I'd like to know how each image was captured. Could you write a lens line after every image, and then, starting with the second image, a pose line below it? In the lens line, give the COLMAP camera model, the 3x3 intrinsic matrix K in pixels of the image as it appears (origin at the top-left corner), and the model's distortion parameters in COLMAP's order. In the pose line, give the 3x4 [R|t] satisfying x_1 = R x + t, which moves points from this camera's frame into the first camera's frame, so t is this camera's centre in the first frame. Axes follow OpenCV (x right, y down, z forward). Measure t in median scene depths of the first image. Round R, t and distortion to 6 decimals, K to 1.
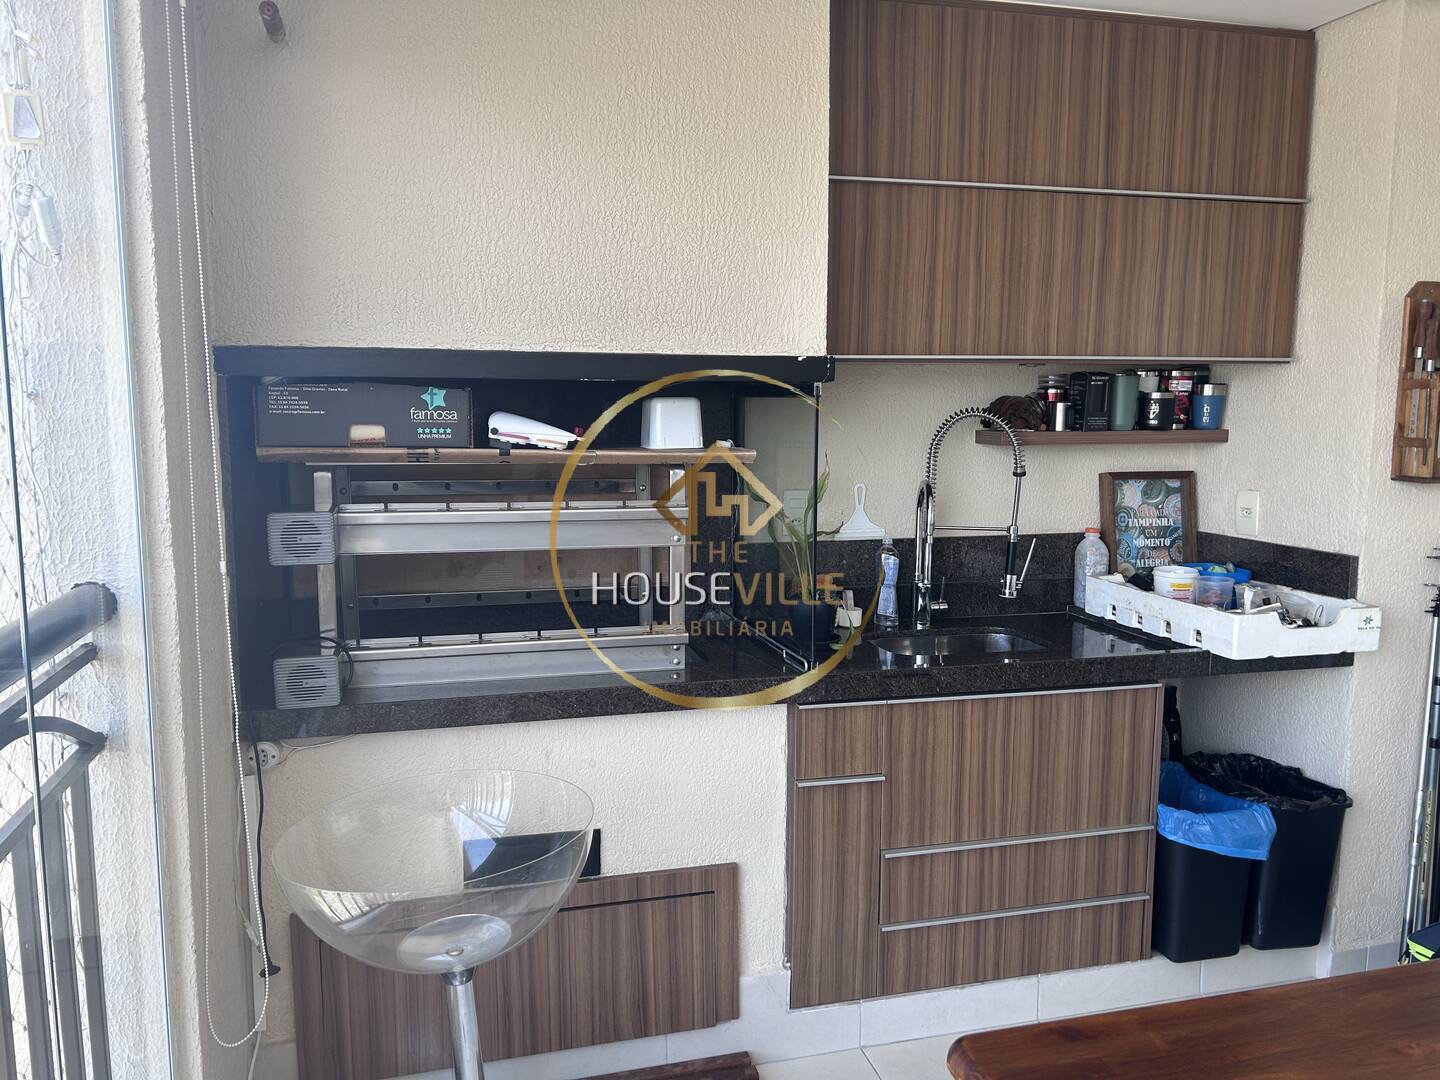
lens RADIAL K [[1087.2, 0, 718.4], [0, 1087.2, 545.3], [0, 0, 1]] dist [0.024625, 0.002766]
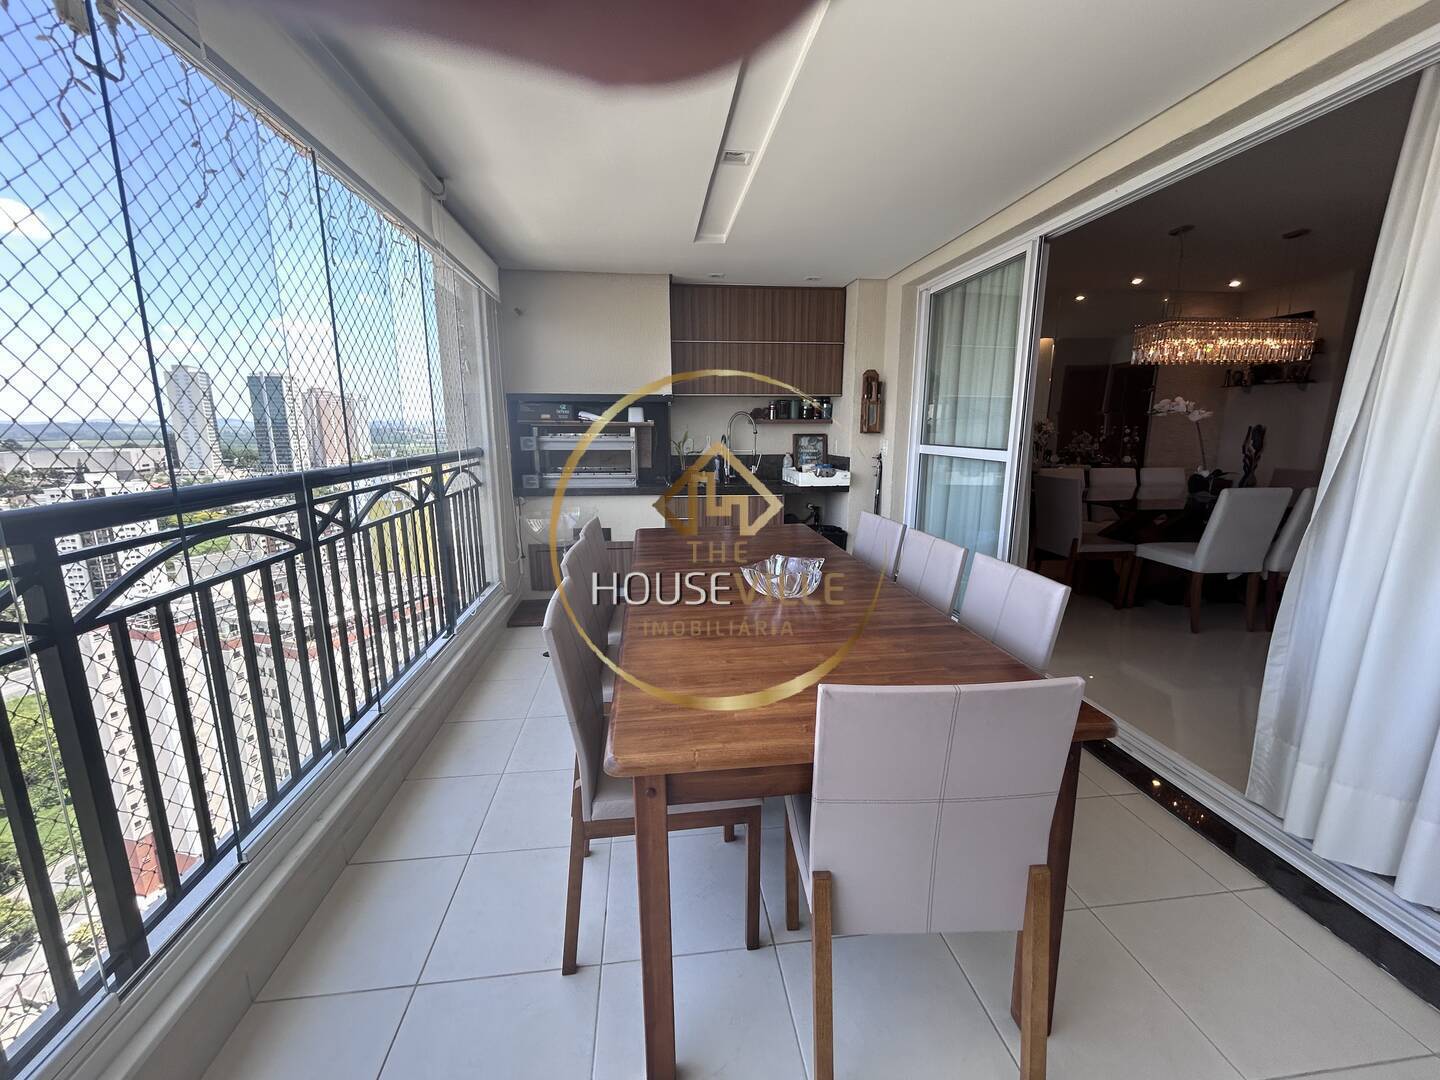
lens RADIAL K [[583.7, 0, 720.6], [0, 583.7, 543.9], [0, 0, 1]] dist [0.004120, -0.002226]
pose [[0.991191, 0.023877, -0.130267, 0.477297], [-0.014537, 0.997285, 0.072185, 0.157957], [0.131637, -0.069655, 0.988848, -0.822908]]
